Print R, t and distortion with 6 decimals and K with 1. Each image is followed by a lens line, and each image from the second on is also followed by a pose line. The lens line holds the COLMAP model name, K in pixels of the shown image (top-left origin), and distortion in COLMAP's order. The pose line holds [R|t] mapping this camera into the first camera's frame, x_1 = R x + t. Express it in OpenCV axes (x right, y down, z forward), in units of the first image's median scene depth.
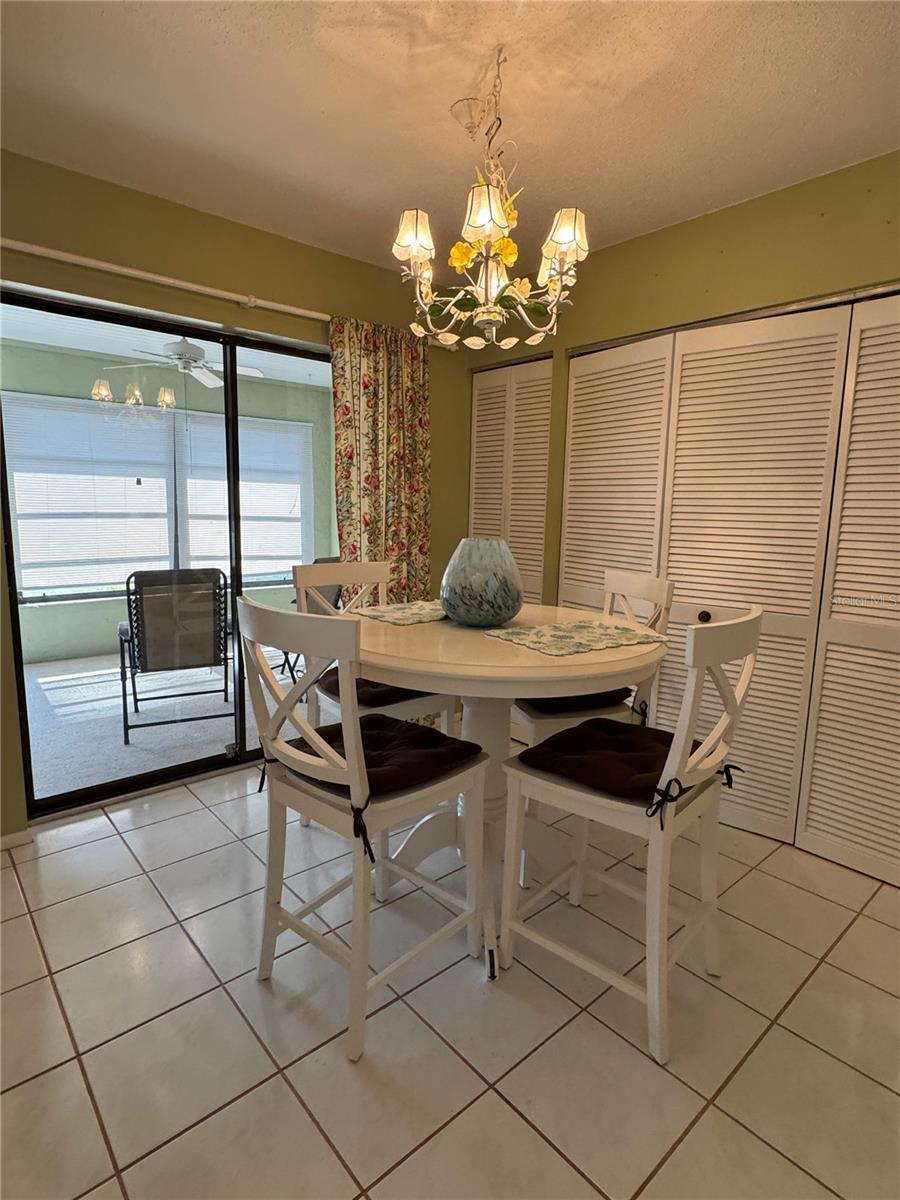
lens RADIAL K [[637.8, 0, 450.0], [0, 637.8, 600.0], [0, 0, 1]] dist [-0.000642, -0.000032]
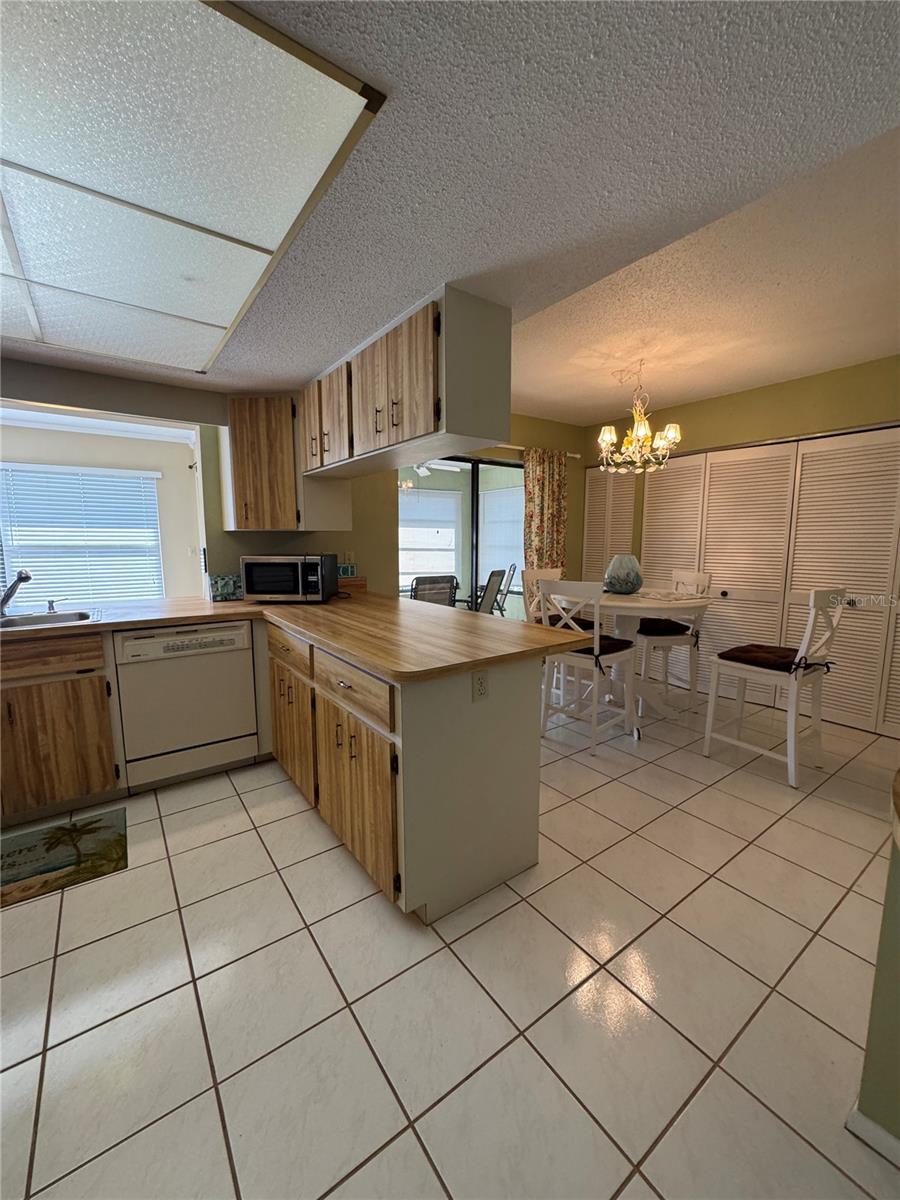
lens RADIAL K [[478.5, 0, 452.2], [0, 478.5, 600.4], [0, 0, 1]] dist [-0.002662, 0.000019]
pose [[0.994862, -0.007660, -0.100950, -0.251959], [0.005583, 0.999767, -0.020835, 0.063241], [0.101086, 0.020164, 0.994673, -0.486489]]
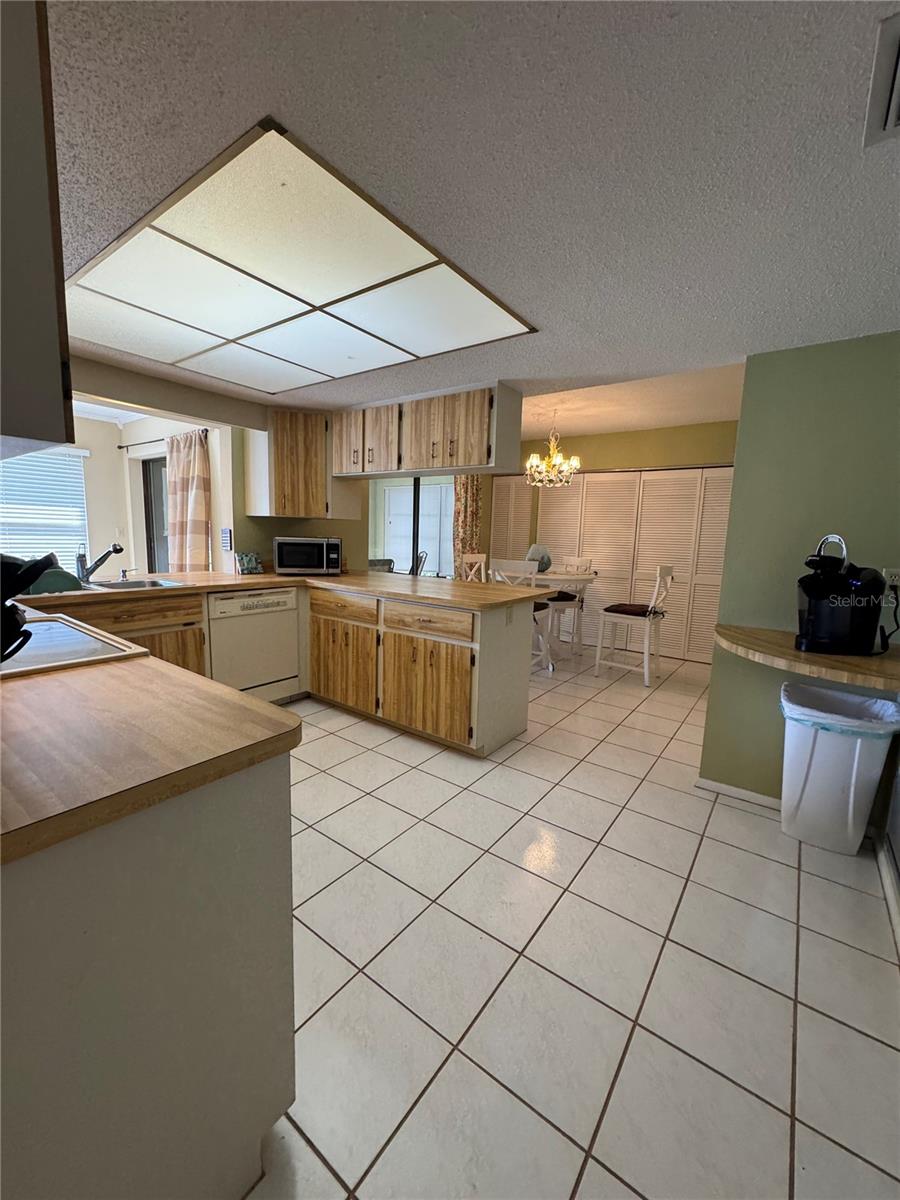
lens RADIAL K [[478.5, 0, 452.2], [0, 478.5, 600.4], [0, 0, 1]] dist [-0.002662, 0.000019]
pose [[0.977999, -0.018272, 0.207809, -0.575670], [0.018661, 0.999826, 0.000085, 0.116183], [-0.207775, 0.003795, 0.978169, -0.819941]]
